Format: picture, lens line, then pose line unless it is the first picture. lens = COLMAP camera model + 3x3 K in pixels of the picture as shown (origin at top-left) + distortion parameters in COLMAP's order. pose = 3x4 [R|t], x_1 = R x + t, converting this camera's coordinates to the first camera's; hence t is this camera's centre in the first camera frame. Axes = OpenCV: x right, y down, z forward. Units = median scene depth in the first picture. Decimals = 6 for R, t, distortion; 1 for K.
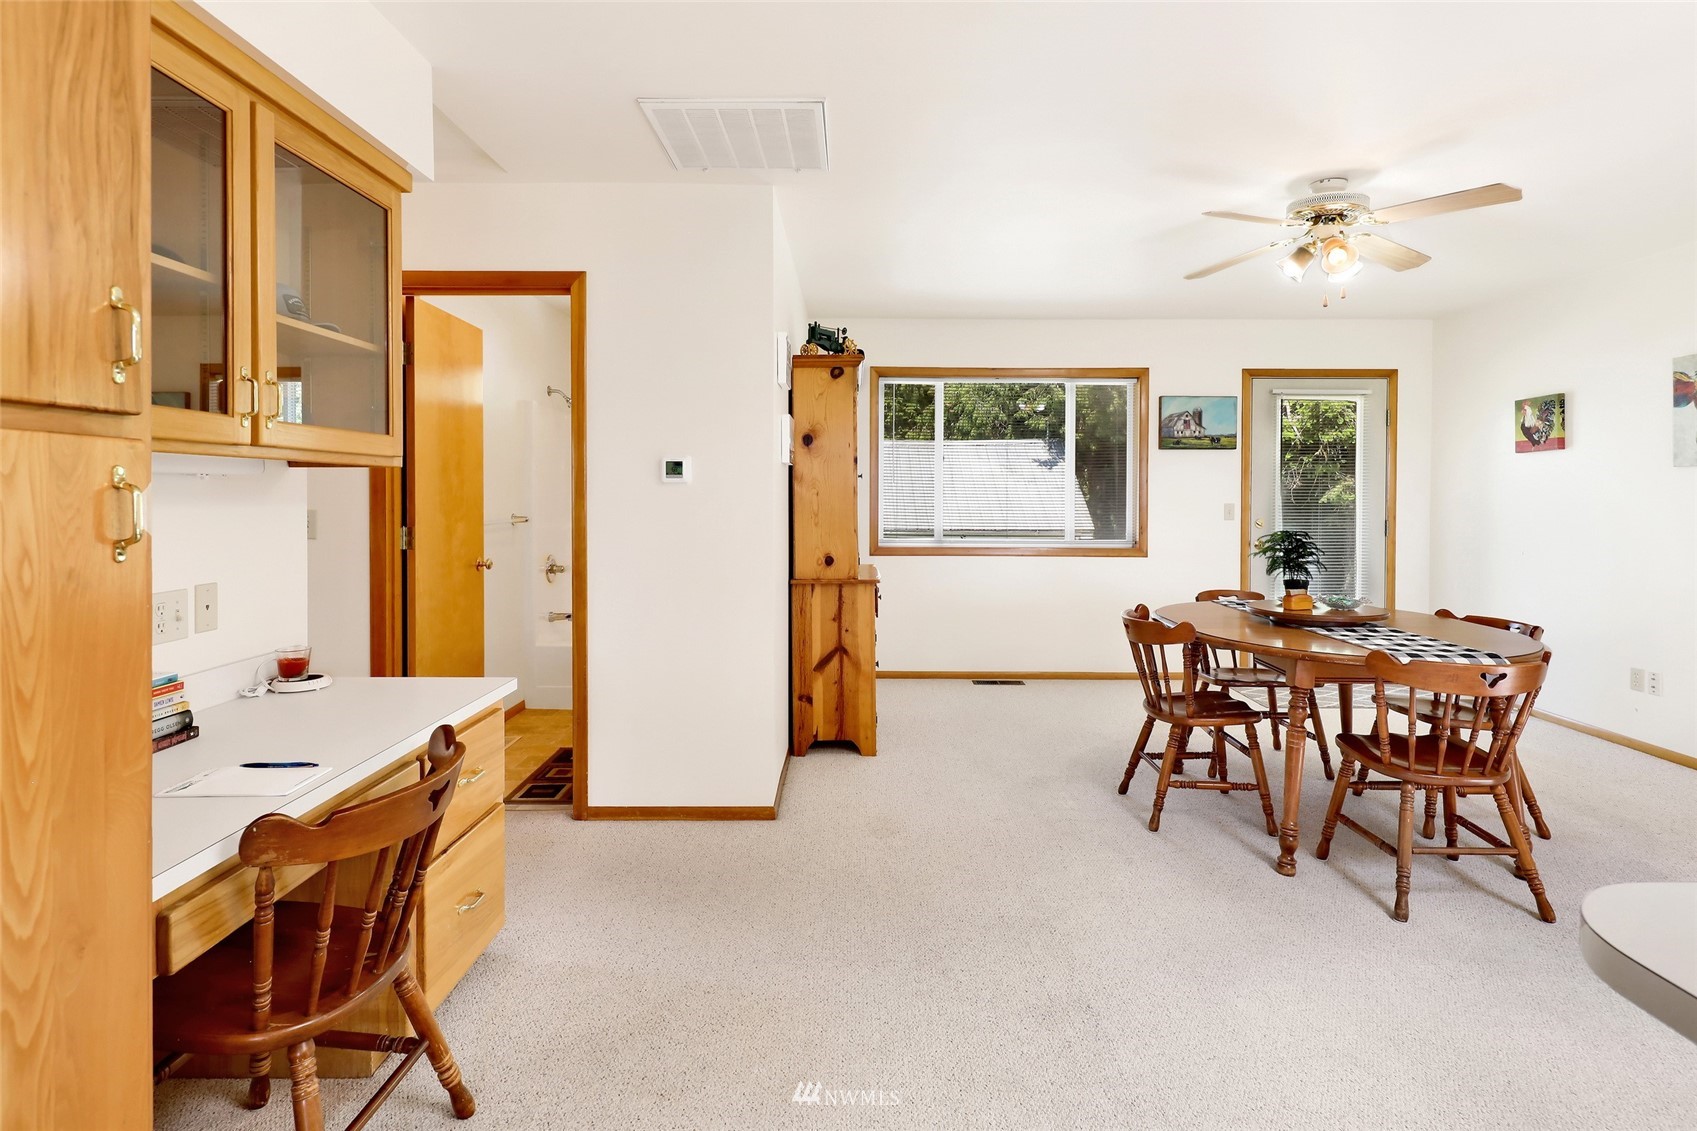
lens RADIAL K [[869.4, 0, 845.0], [0, 869.4, 497.8], [0, 0, 1]] dist [0.001506, 0.000534]
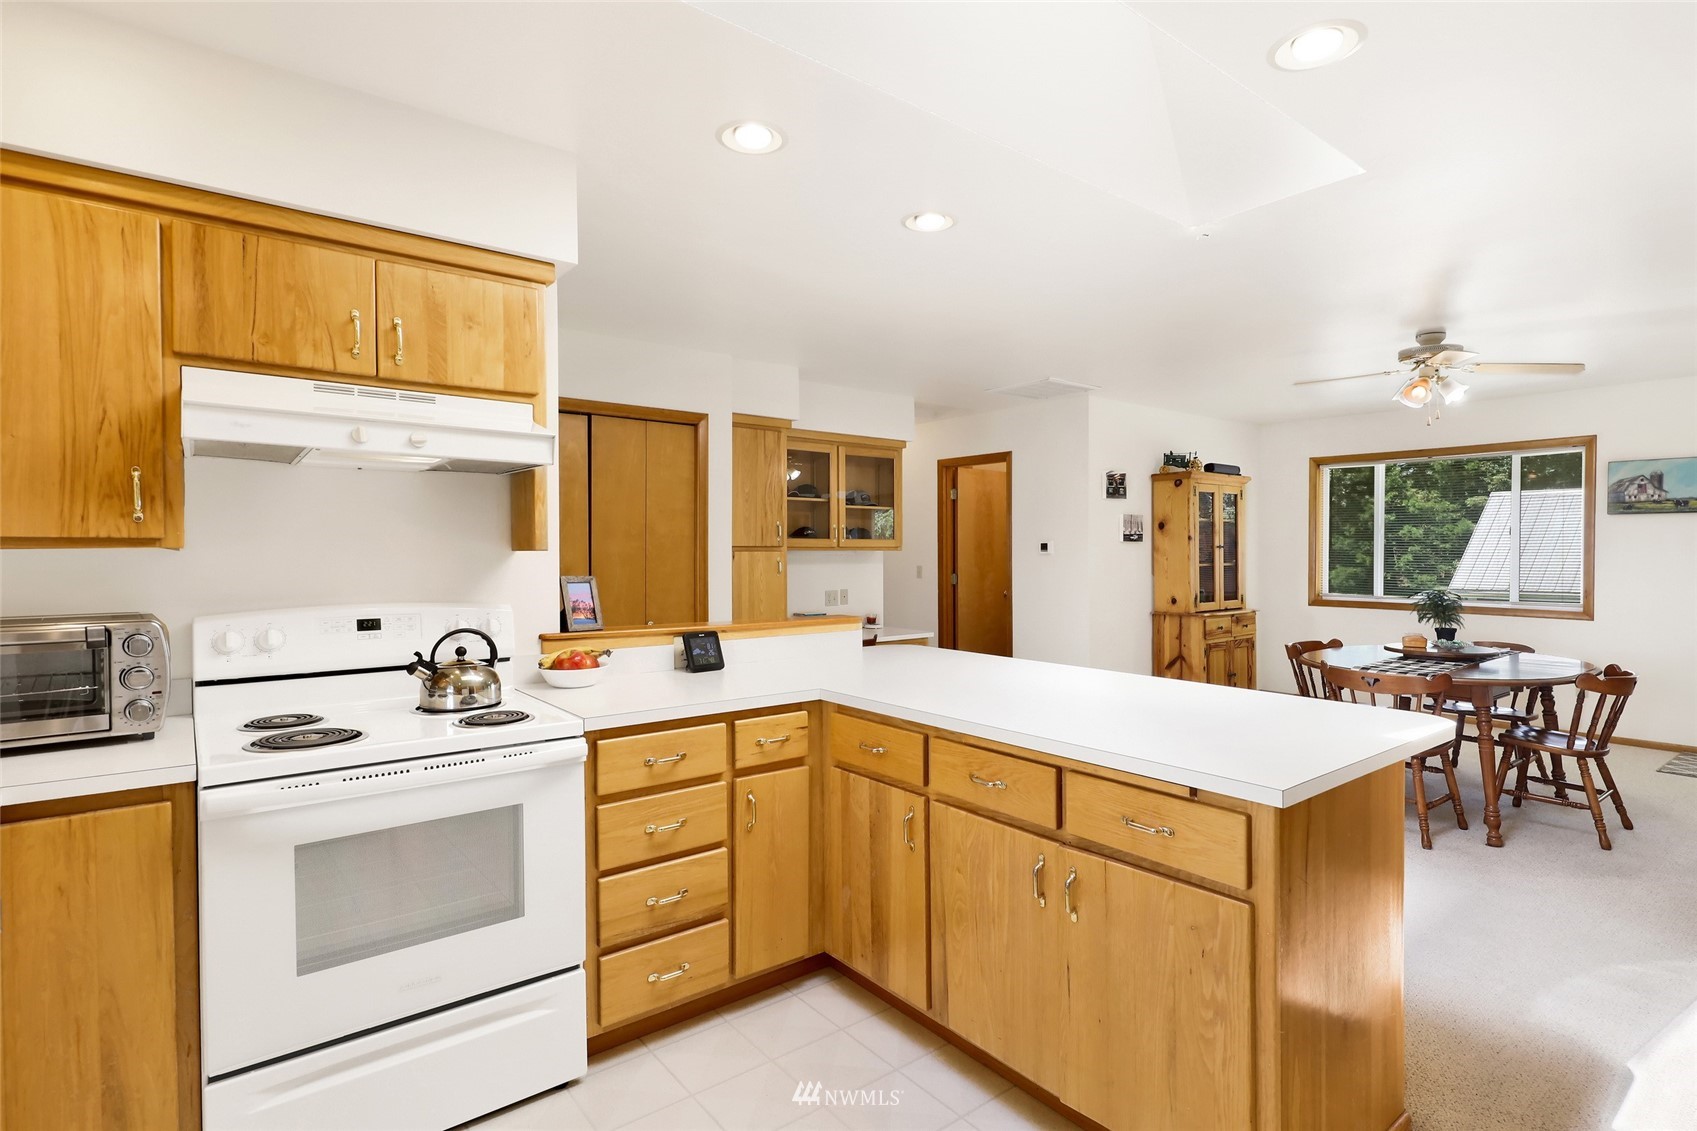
lens RADIAL K [[852.9, 0, 858.1], [0, 852.9, 560.8], [0, 0, 1]] dist [0.030880, -0.017328]
pose [[0.622193, 0.007901, -0.782824, 0.851358], [0.000425, 0.999946, 0.010430, -0.018178], [0.782864, -0.006822, 0.622155, -0.433615]]
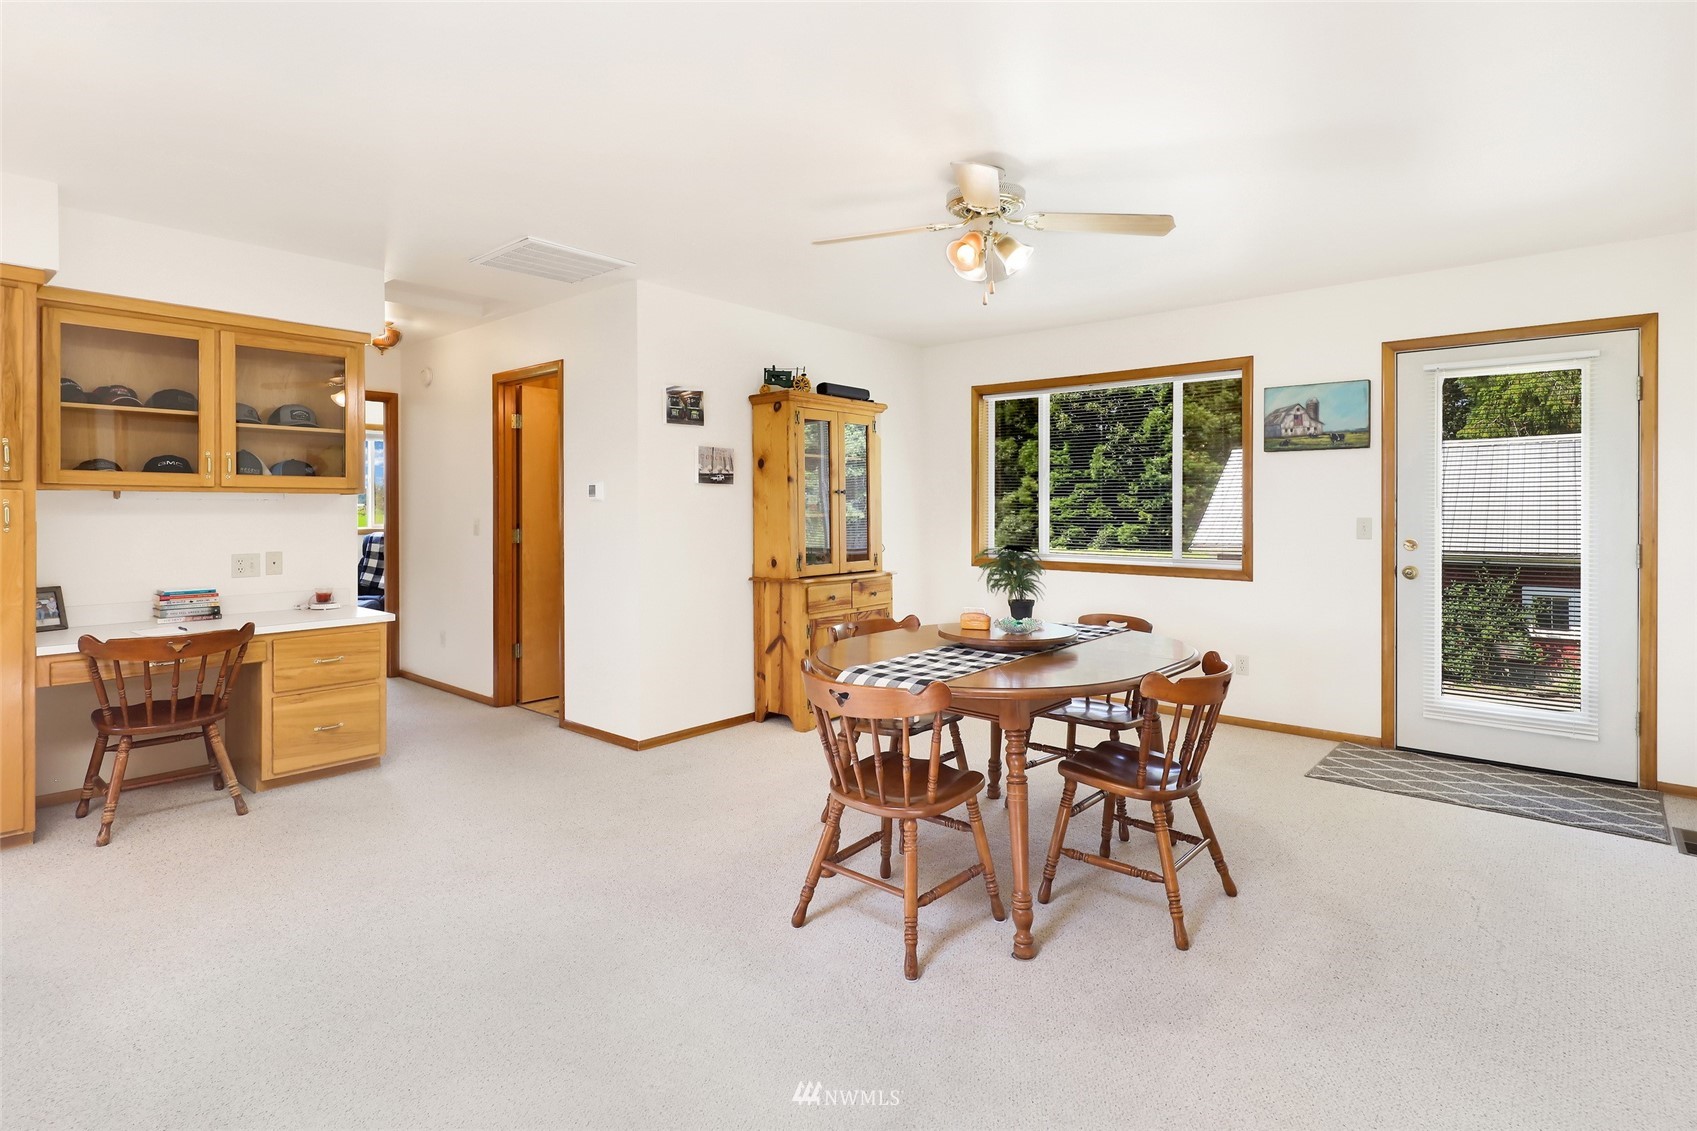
lens RADIAL K [[855.2, 0, 862.1], [0, 855.2, 504.2], [0, 0, 1]] dist [0.000796, -0.000534]
pose [[0.758664, -0.005856, -0.651456, 0.845176], [0.000576, 0.999965, -0.008318, 0.000845], [0.651482, 0.005936, 0.758641, 0.179913]]
